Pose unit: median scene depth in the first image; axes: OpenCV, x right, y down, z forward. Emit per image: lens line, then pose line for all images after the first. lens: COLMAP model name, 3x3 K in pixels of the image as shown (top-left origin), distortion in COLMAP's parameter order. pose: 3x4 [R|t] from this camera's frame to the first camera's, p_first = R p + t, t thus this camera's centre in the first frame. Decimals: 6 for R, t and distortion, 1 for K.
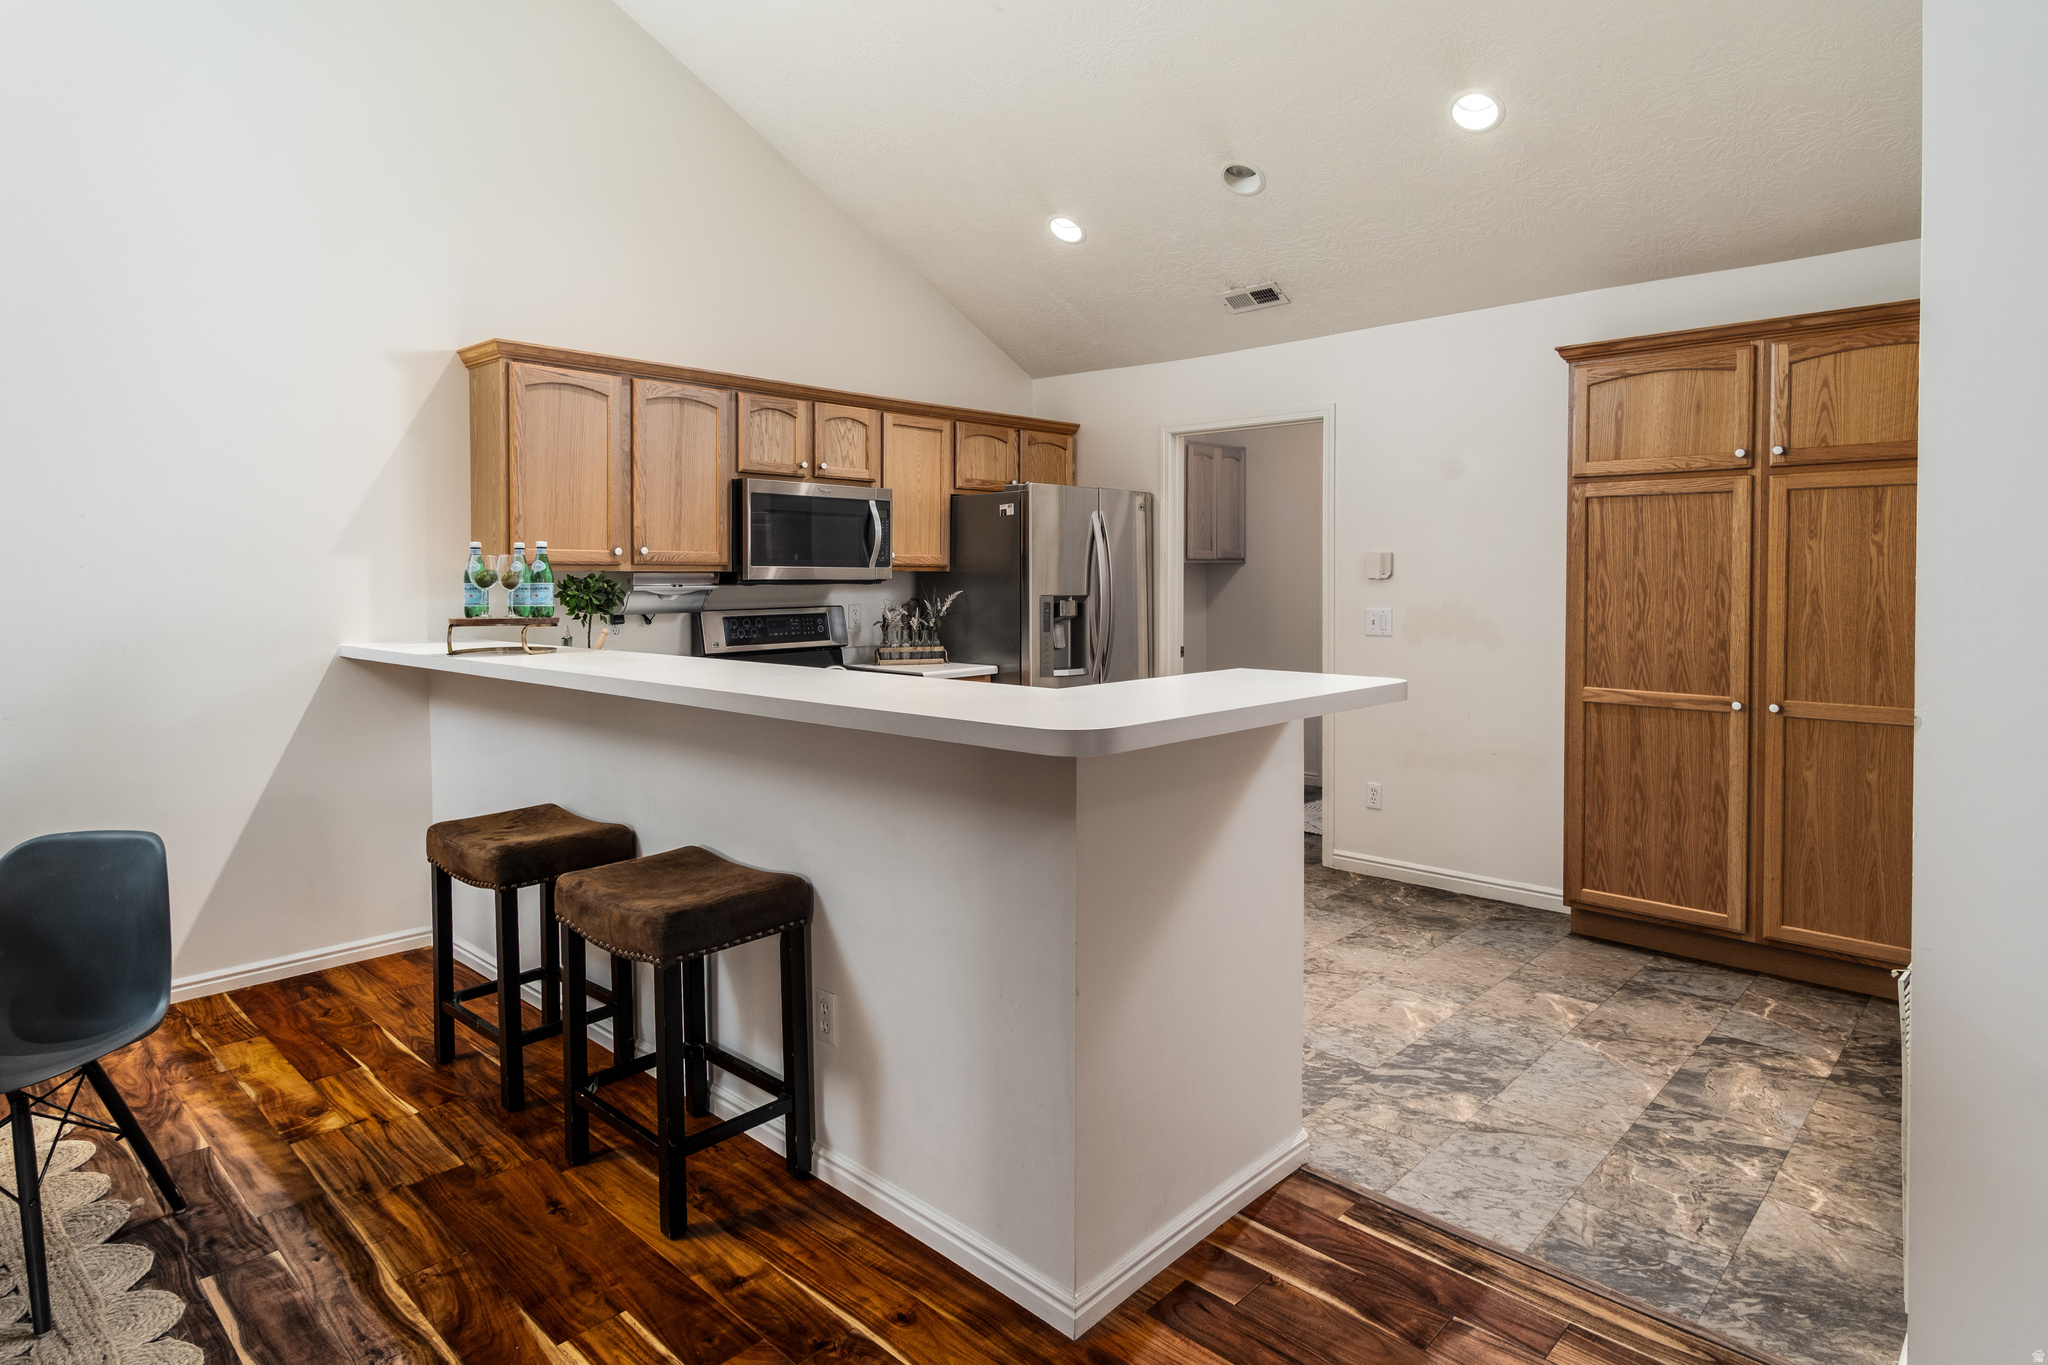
lens RADIAL K [[1126.6, 0, 1023.0], [0, 1126.6, 600.1], [0, 0, 1]] dist [0.004551, 0.001840]
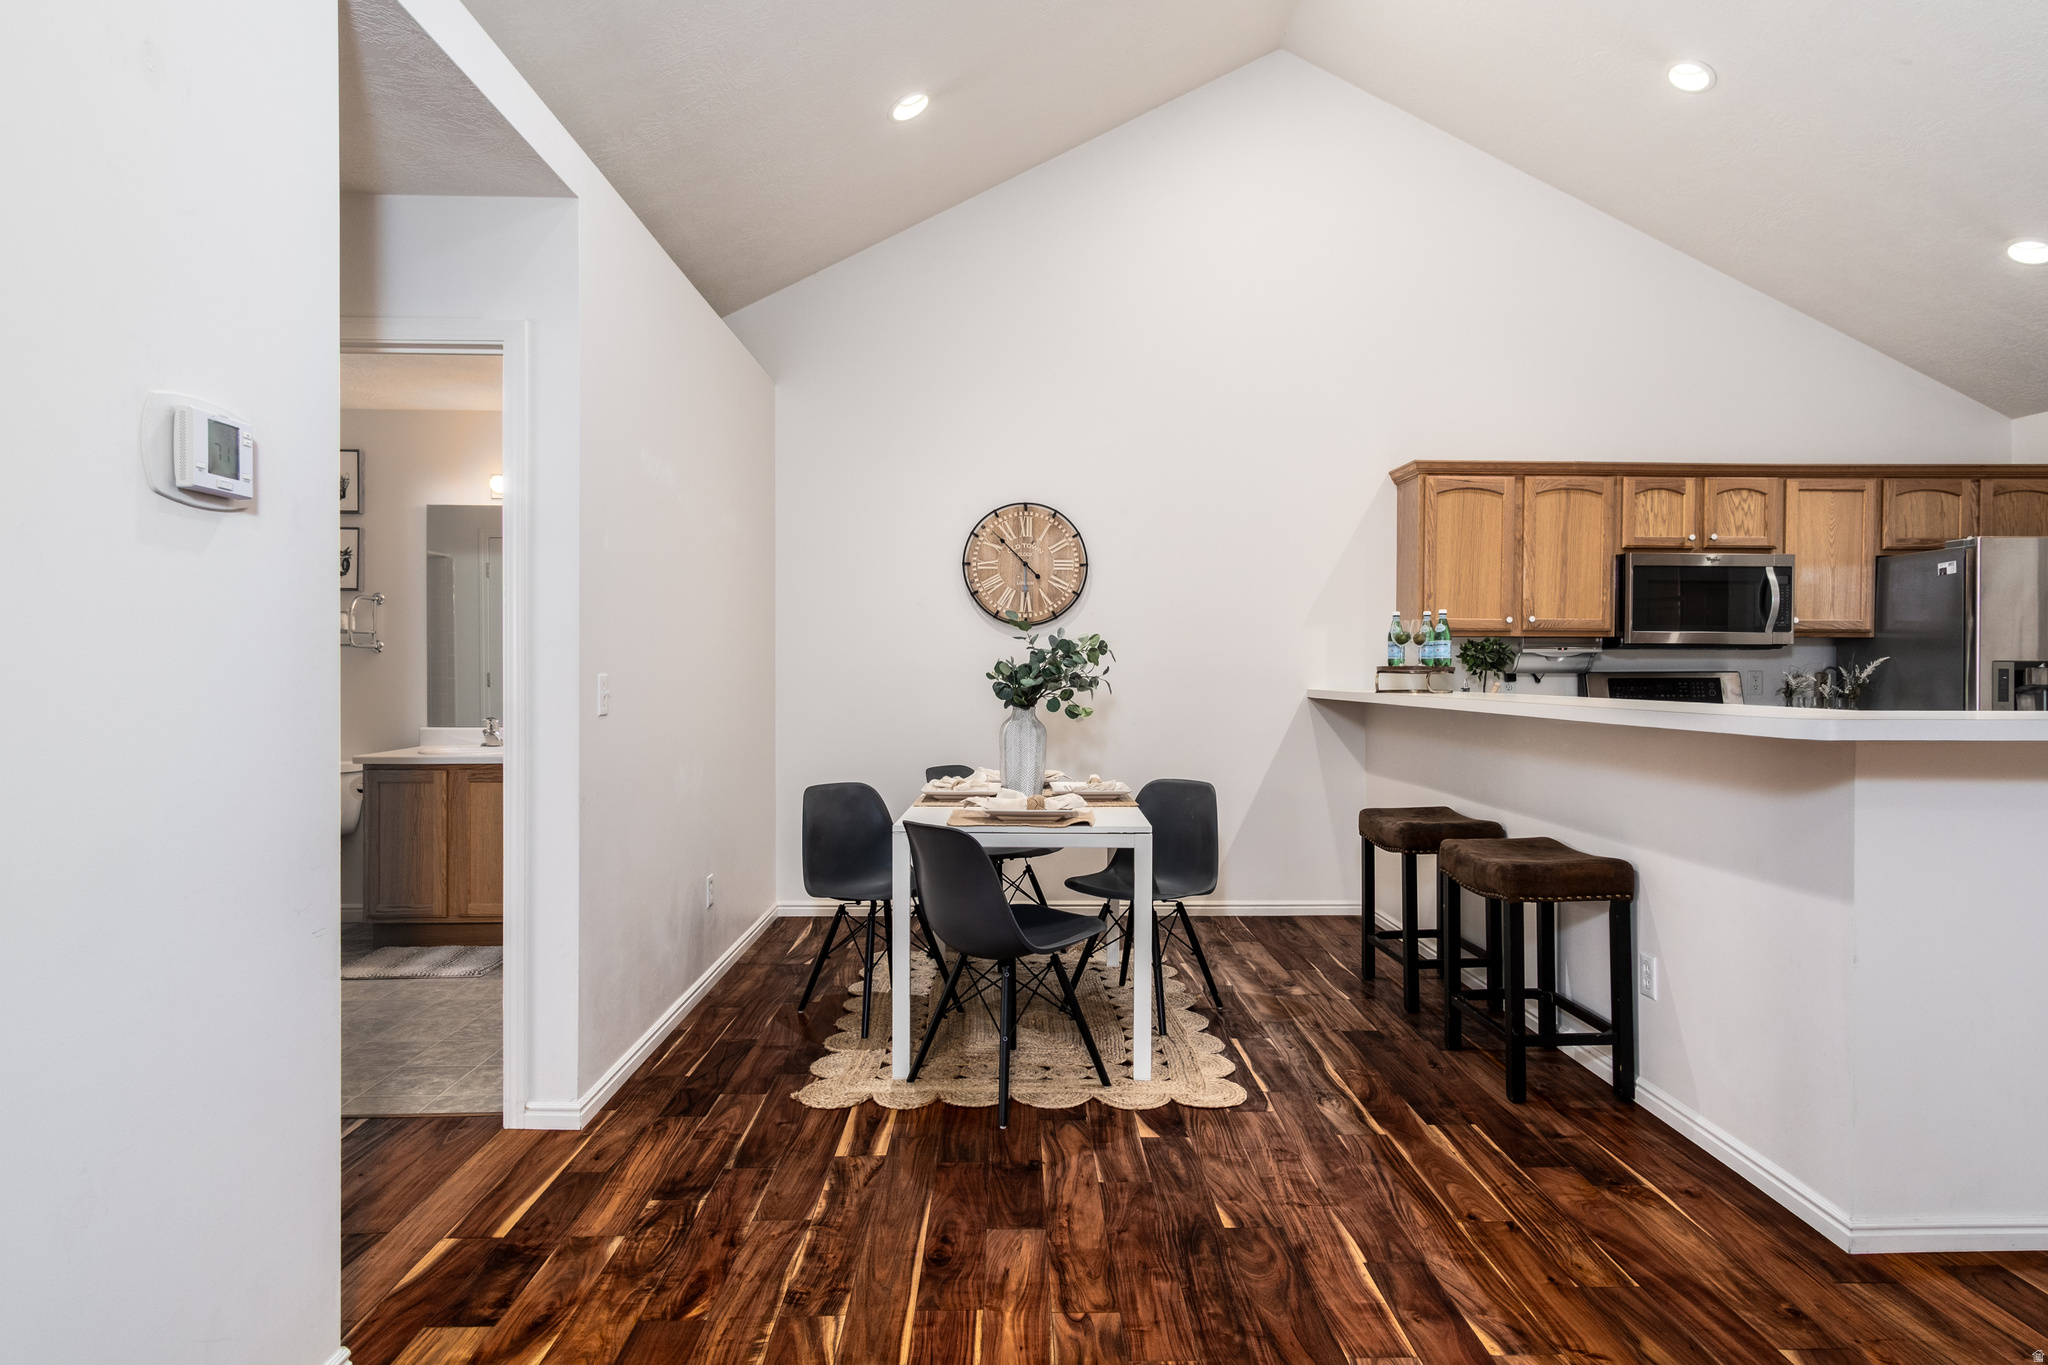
lens RADIAL K [[1092.5, 0, 1029.4], [0, 1092.5, 675.4], [0, 0, 1]] dist [0.002742, 0.000671]
pose [[0.702776, 0.010199, -0.711338, 0.149474], [-0.020331, 0.999777, -0.005751, 0.043521], [0.711121, 0.018504, 0.702826, -0.253823]]
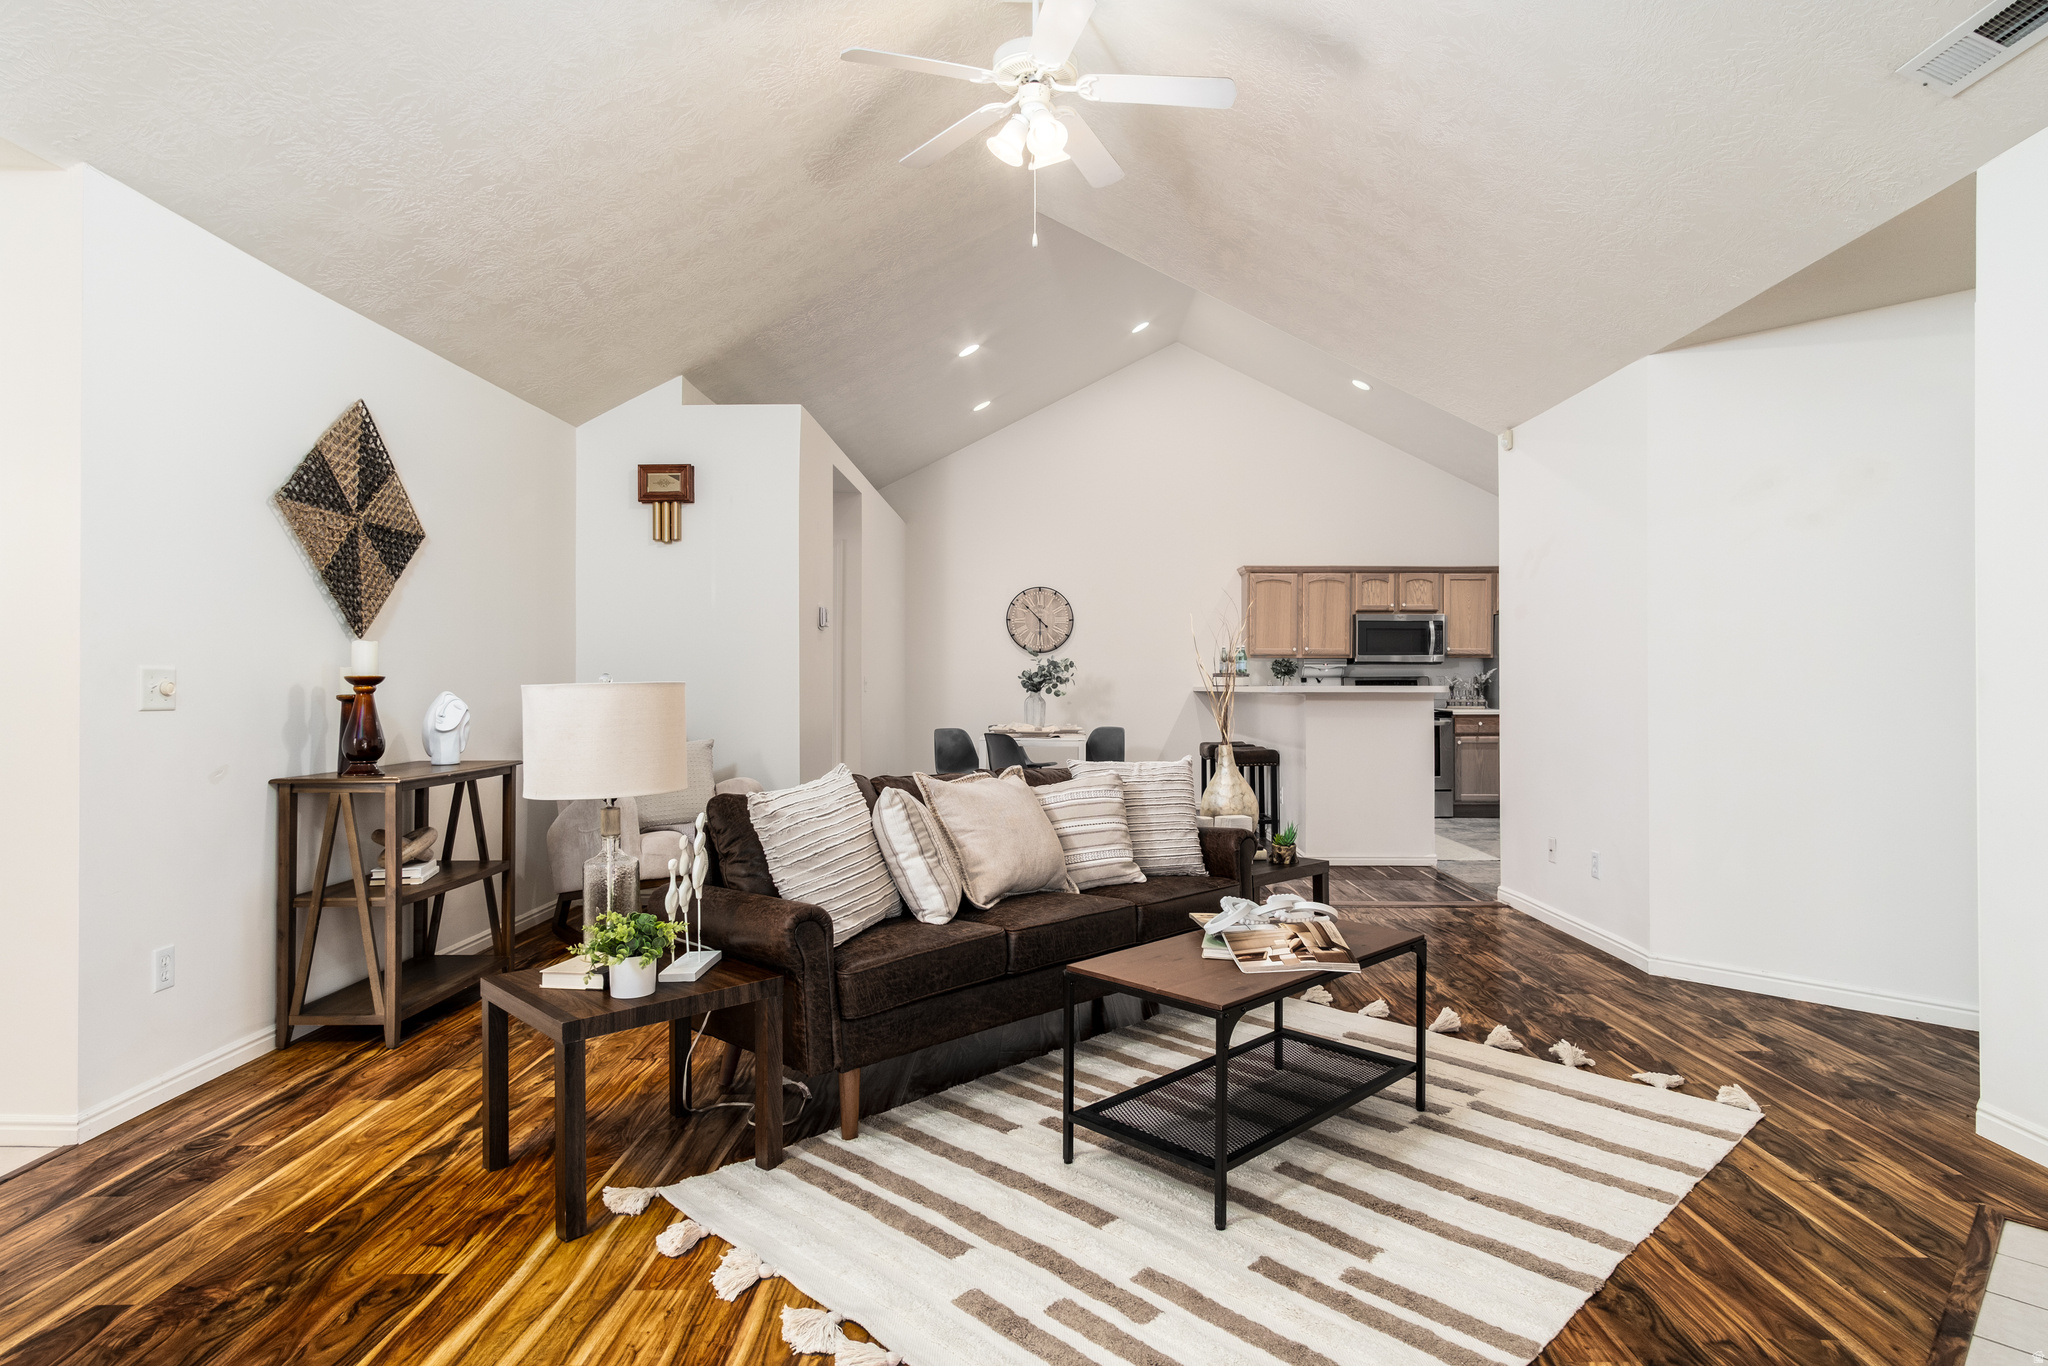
lens RADIAL K [[1092.5, 0, 1029.4], [0, 1092.5, 675.9], [0, 0, 1]] dist [0.002742, 0.000671]
pose [[0.677919, -0.002117, -0.735134, 1.152999], [-0.019134, 0.999606, -0.020523, 0.085257], [0.734888, 0.027979, 0.677611, -1.151486]]
